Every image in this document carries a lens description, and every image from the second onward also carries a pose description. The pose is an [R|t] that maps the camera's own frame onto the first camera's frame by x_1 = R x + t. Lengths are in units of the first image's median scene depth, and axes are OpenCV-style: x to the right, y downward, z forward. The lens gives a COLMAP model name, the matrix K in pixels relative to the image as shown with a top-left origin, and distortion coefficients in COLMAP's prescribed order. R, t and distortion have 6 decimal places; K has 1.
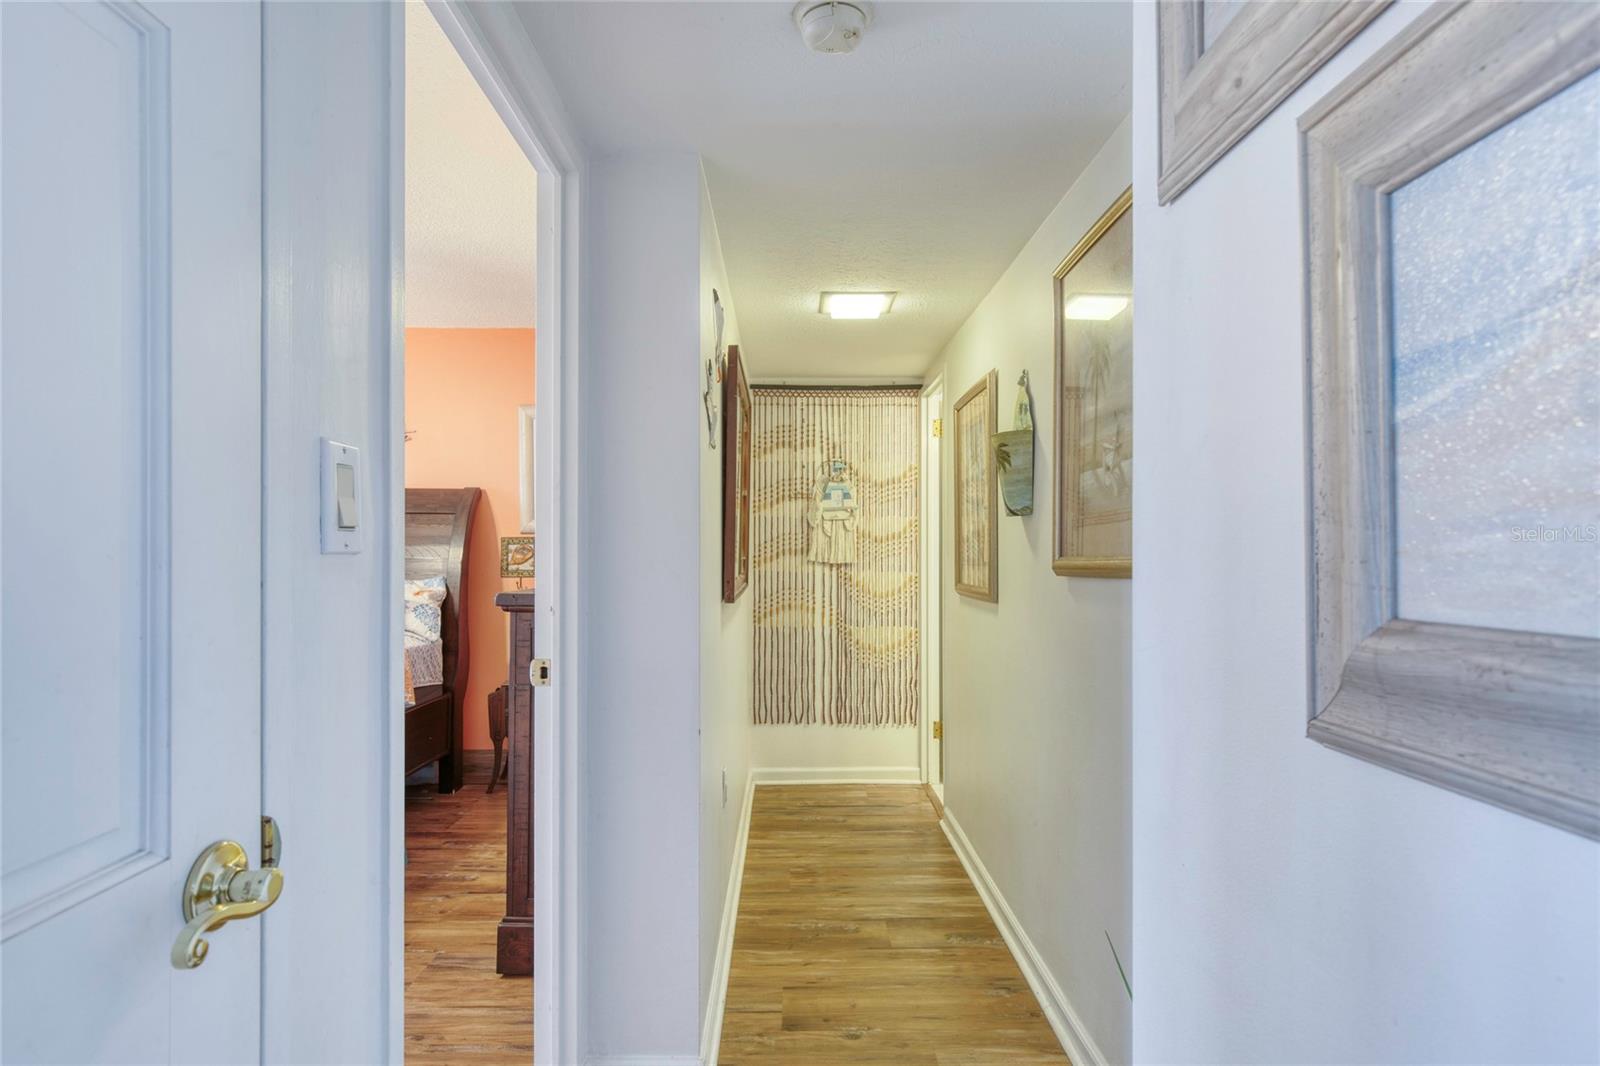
lens RADIAL K [[844.1, 0, 789.9], [0, 844.1, 542.6], [0, 0, 1]] dist [0.003093, 0.000806]
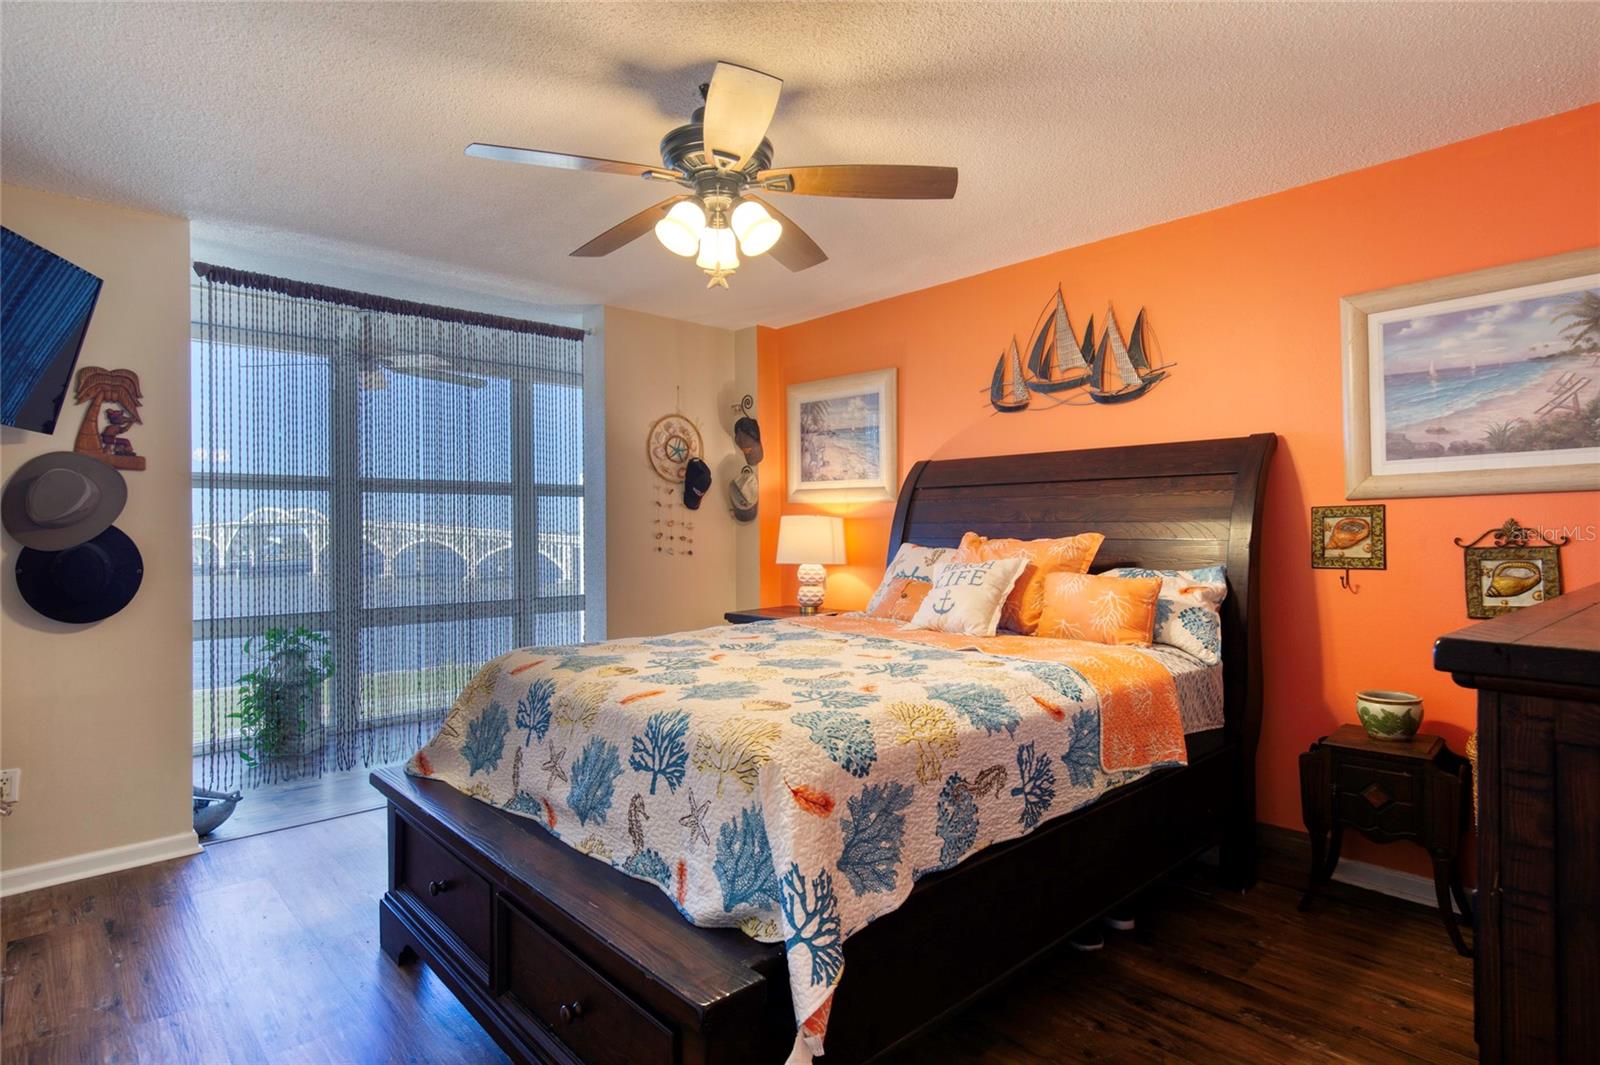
lens RADIAL K [[844.1, 0, 789.1], [0, 844.1, 532.6], [0, 0, 1]] dist [0.003093, 0.000806]
pose [[0.671334, -0.006926, -0.741123, -0.142288], [0.016756, 0.999843, 0.005835, 0.003347], [0.740966, -0.016335, 0.671344, 0.290077]]
